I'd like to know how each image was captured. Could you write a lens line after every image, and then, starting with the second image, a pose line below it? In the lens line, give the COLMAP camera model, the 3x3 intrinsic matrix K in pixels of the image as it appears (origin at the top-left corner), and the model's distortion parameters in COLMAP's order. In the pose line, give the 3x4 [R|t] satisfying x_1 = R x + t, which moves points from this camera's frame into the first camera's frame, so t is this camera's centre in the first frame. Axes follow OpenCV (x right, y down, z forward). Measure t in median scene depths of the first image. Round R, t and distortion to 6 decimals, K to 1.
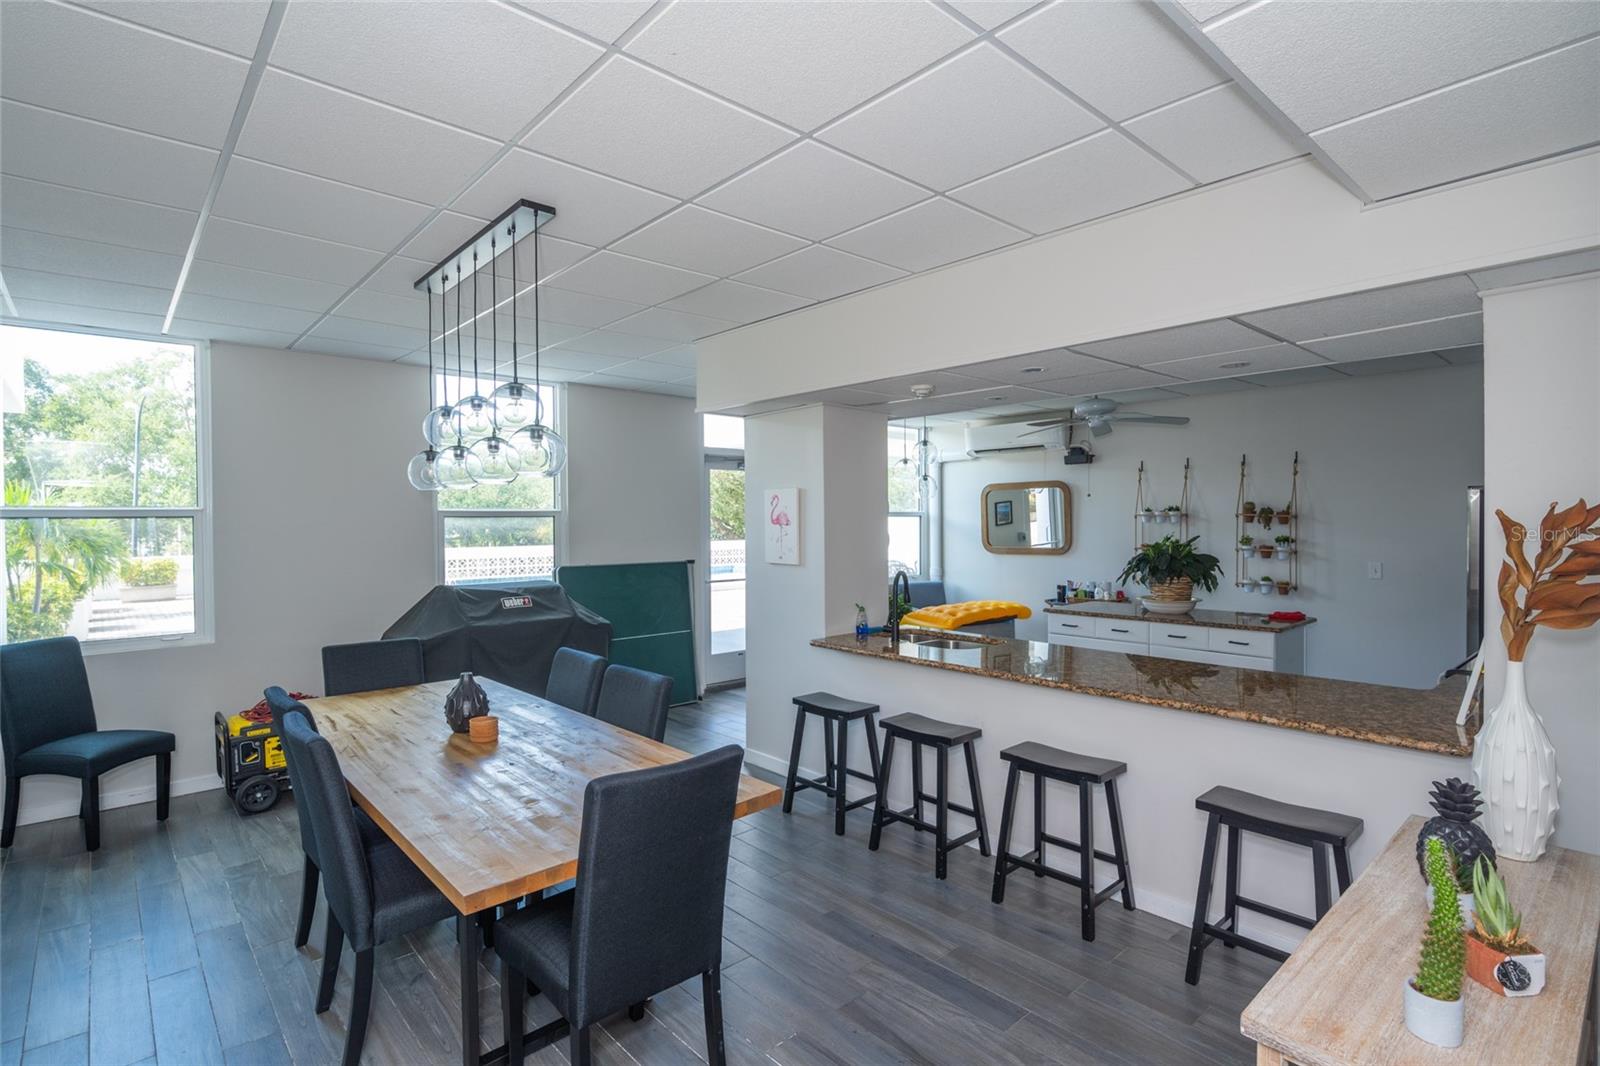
lens RADIAL K [[781.3, 0, 800.0], [0, 781.3, 533.0], [0, 0, 1]] dist [0.001698, 0.000928]
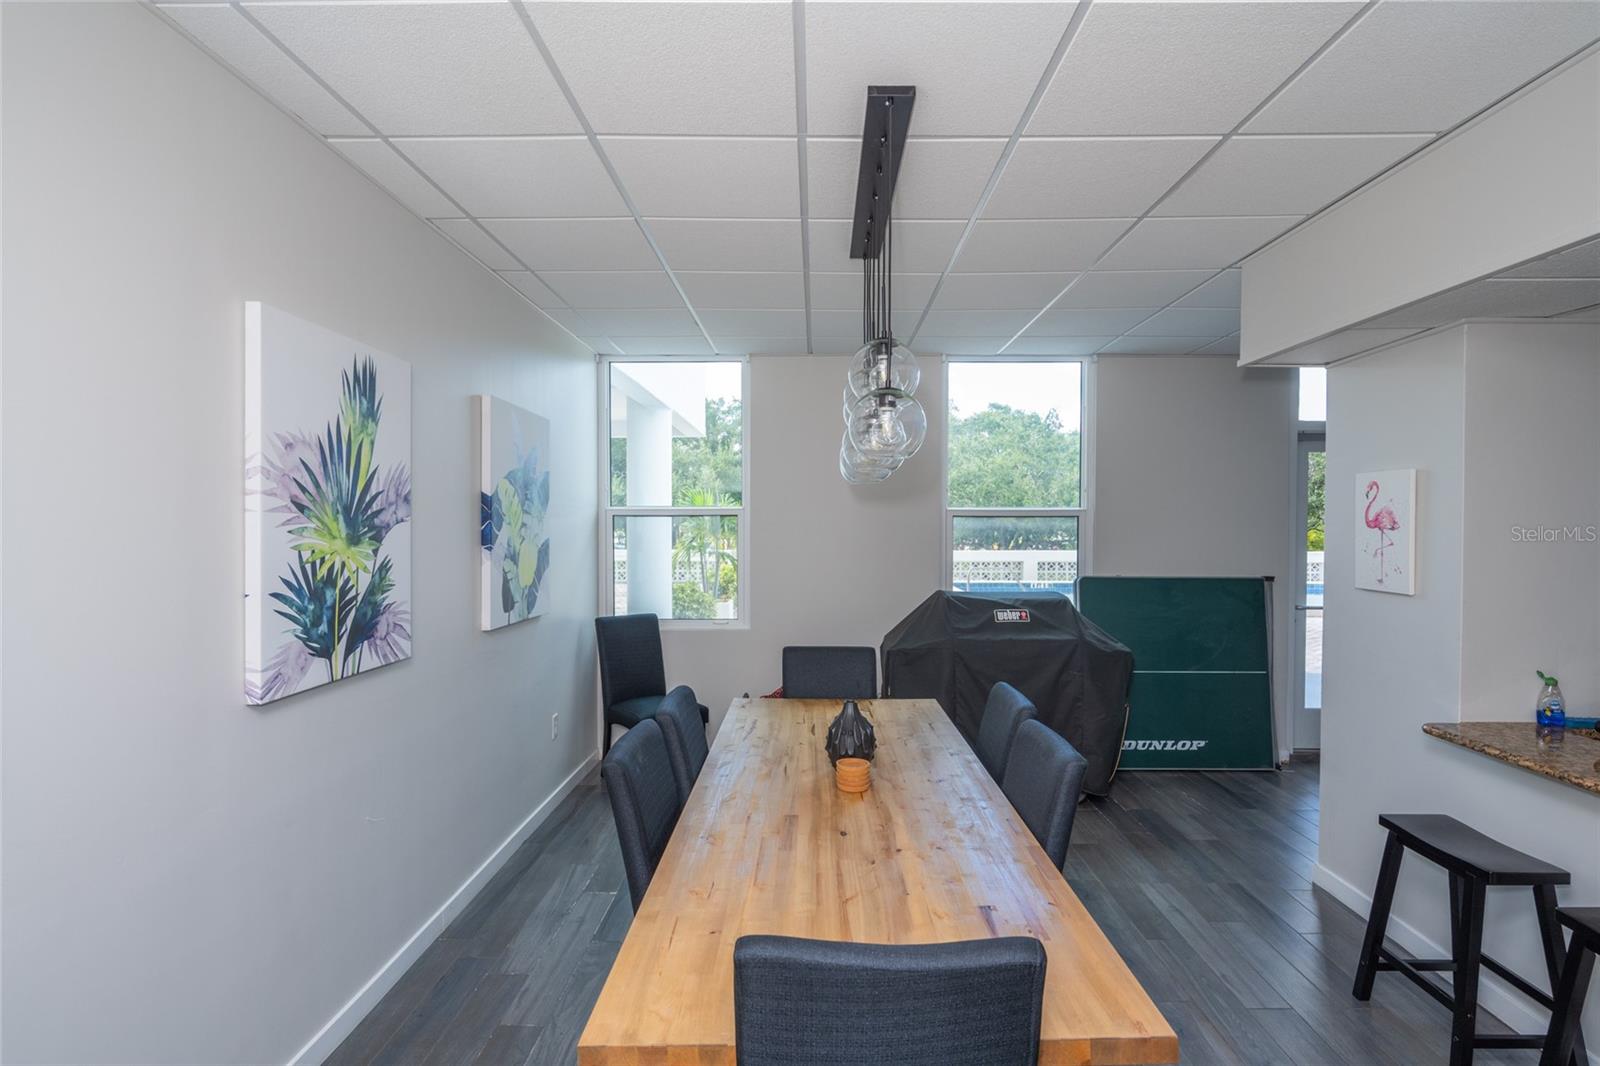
lens RADIAL K [[808.4, 0, 800.0], [0, 808.4, 533.0], [0, 0, 1]] dist [-0.000783, 0.001975]
pose [[0.737656, 0.015390, -0.675001, 0.068575], [-0.018181, 0.999830, 0.002927, -0.000452], [0.674932, 0.010113, 0.737811, 0.202821]]
